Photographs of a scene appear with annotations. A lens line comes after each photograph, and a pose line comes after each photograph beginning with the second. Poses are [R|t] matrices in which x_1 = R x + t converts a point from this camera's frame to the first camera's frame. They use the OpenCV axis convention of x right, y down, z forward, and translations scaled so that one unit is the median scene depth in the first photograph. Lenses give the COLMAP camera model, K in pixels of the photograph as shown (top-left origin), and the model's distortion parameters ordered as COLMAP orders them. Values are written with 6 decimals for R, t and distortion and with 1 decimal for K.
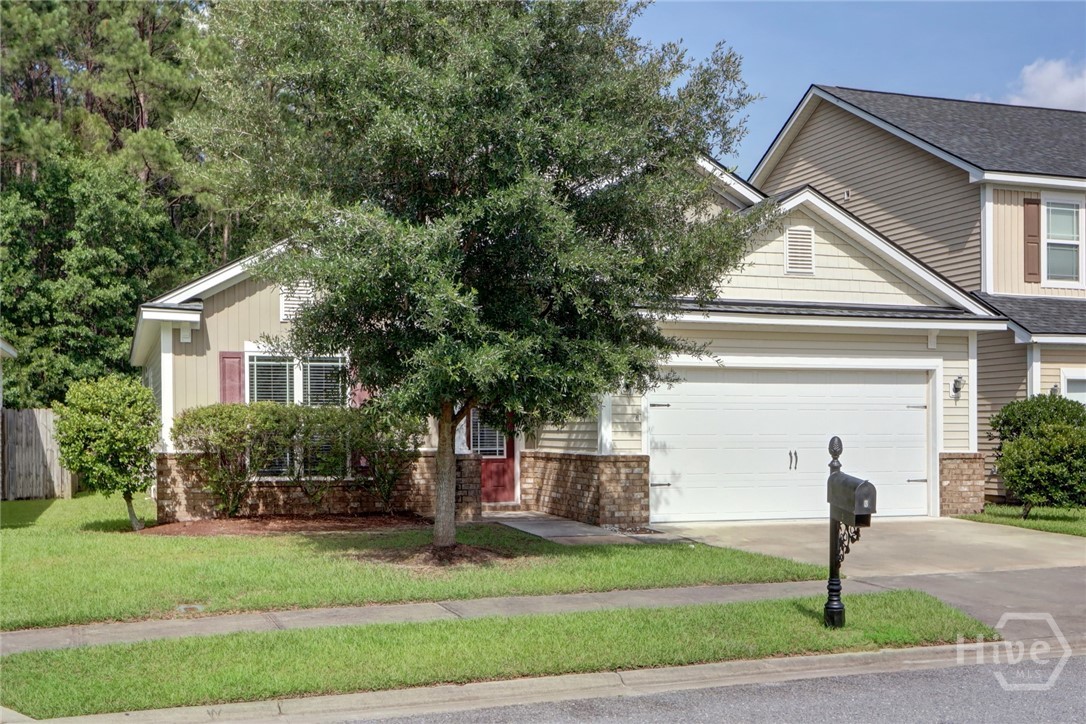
lens RADIAL K [[1162.1, 0, 540.3], [0, 1162.1, 392.0], [0, 0, 1]] dist [0.008021, 0.013303]
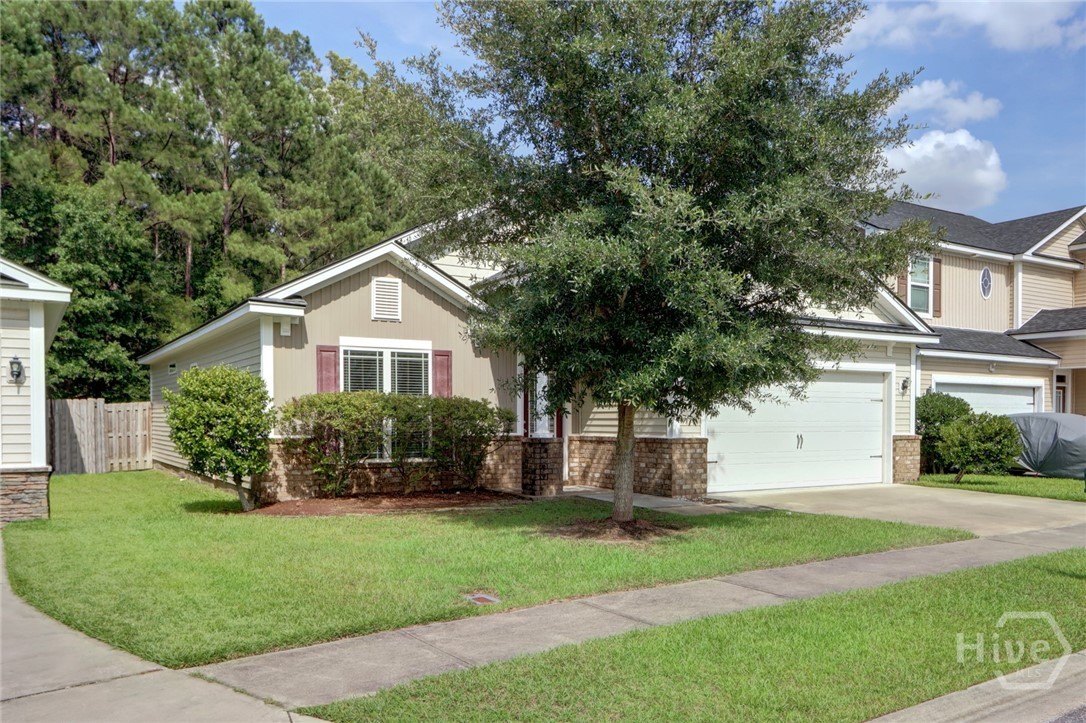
lens RADIAL K [[842.1, 0, 649.6], [0, 842.1, 414.8], [0, 0, 1]] dist [-0.000722, -0.009547]
pose [[0.966066, 0.001859, 0.258288, -0.177056], [-0.008193, 0.999691, 0.023449, 0.009286], [-0.258165, -0.024770, 0.965783, 0.155299]]
